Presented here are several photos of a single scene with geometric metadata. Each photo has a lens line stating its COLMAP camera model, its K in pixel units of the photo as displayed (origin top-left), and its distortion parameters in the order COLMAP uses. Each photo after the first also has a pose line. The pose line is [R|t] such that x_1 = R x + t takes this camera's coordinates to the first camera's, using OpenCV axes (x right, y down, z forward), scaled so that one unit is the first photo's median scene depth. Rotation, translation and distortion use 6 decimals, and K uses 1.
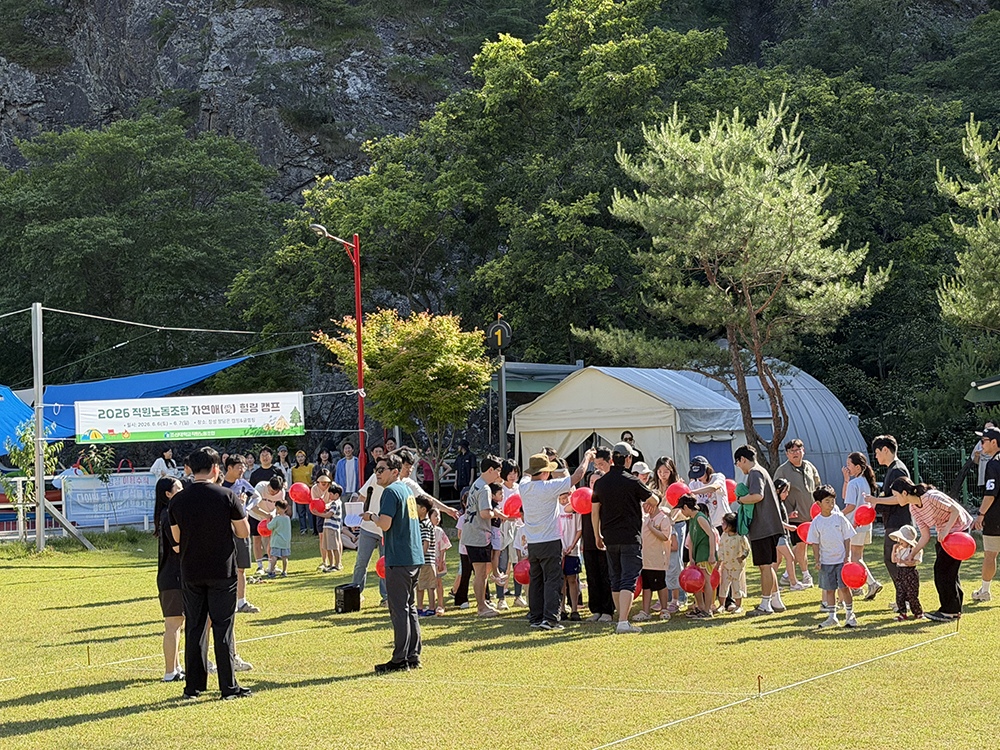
lens RADIAL K [[1798.9, 0, 500.3], [0, 1798.9, 379.3], [0, 0, 1]] dist [0.110094, 0.000000]
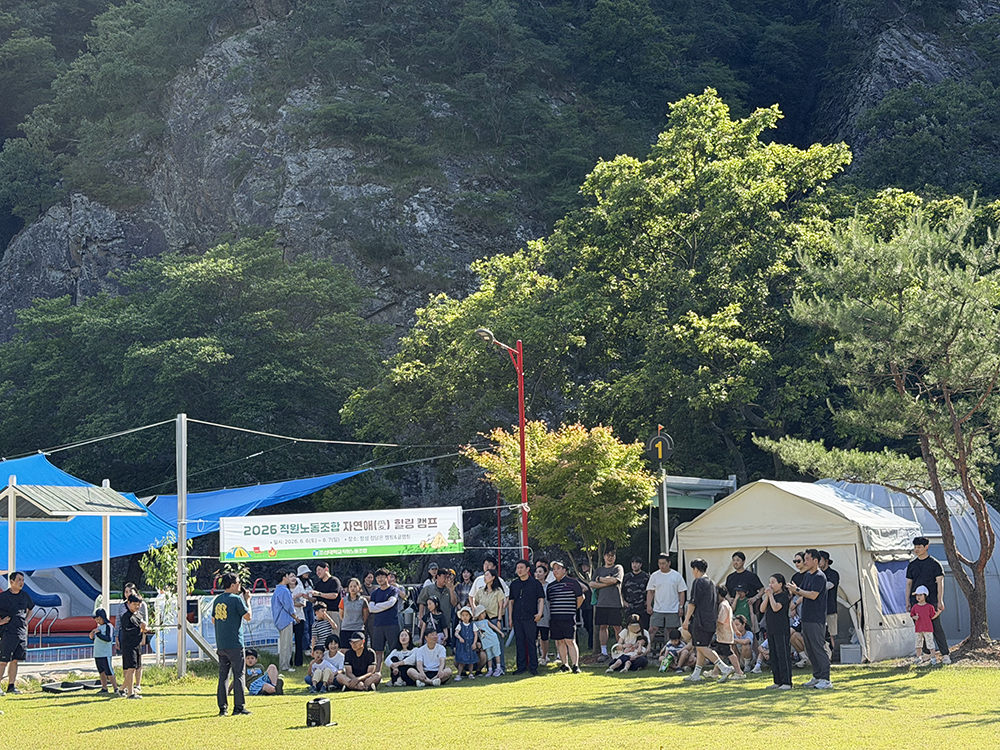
lens RADIAL K [[1664.4, 0, 500.4], [0, 1664.4, 370.6], [0, 0, 1]] dist [0.082742, 0.000000]
pose [[0.999996, 0.000283, -0.002897, -0.066487], [-0.000518, 0.996678, -0.081436, 0.005337], [0.002865, 0.081437, 0.996674, 0.094096]]
